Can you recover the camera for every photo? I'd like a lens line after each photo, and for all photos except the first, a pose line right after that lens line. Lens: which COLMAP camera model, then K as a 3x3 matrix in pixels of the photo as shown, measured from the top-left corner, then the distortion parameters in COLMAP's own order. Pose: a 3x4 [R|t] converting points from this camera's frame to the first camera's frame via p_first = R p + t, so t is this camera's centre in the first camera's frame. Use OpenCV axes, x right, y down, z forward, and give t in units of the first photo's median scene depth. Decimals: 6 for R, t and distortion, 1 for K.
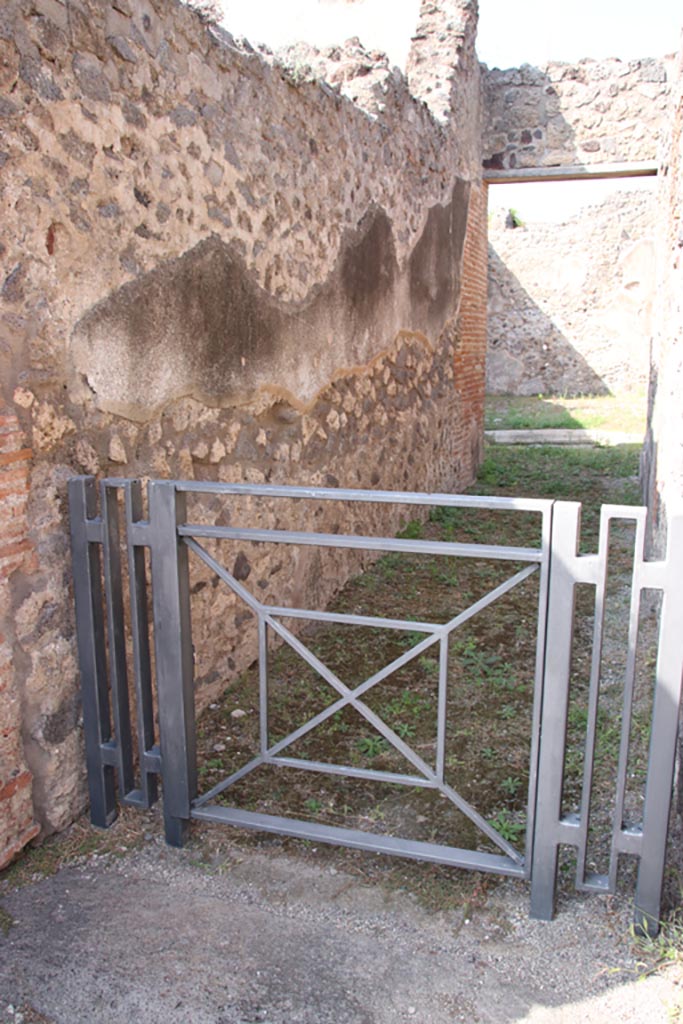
lens RADIAL K [[871.5, 0, 341.5], [0, 871.5, 512.0], [0, 0, 1]] dist [-0.138479, 0.164902]
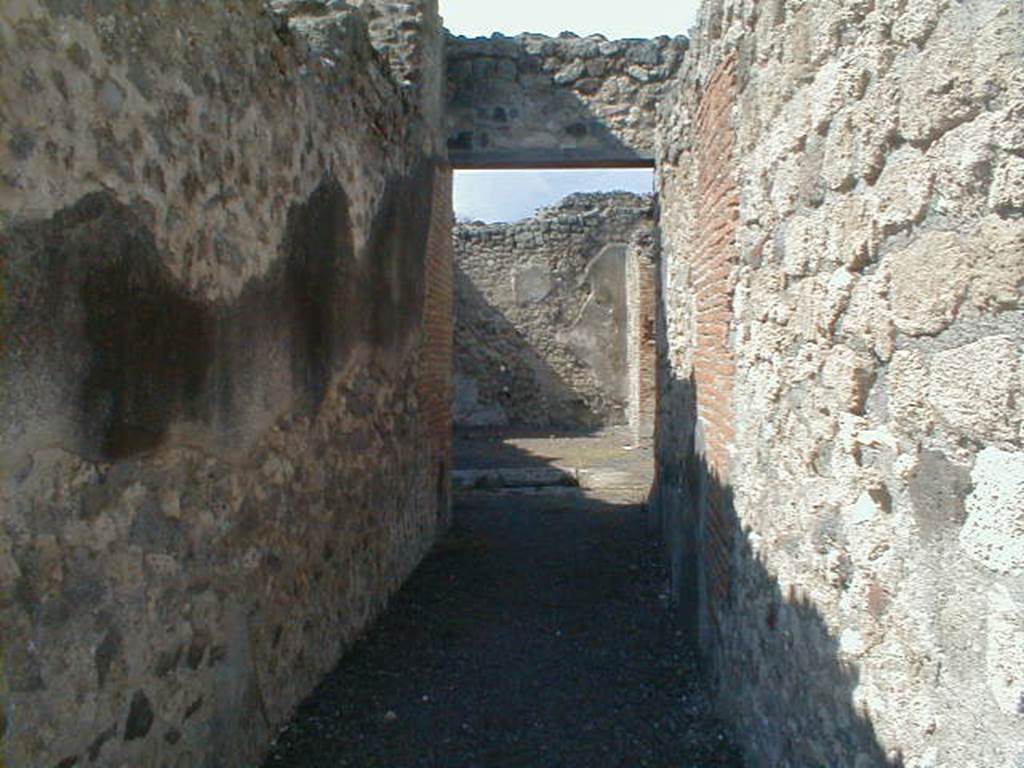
lens RADIAL K [[1044.4, 0, 512.0], [0, 1044.4, 384.0], [0, 0, 1]] dist [-0.207859, 0.329022]
pose [[0.968841, 0.007064, 0.247583, -0.018853], [0.035591, 0.985249, -0.167388, -0.019764], [-0.245113, 0.170984, 0.954298, 0.102995]]
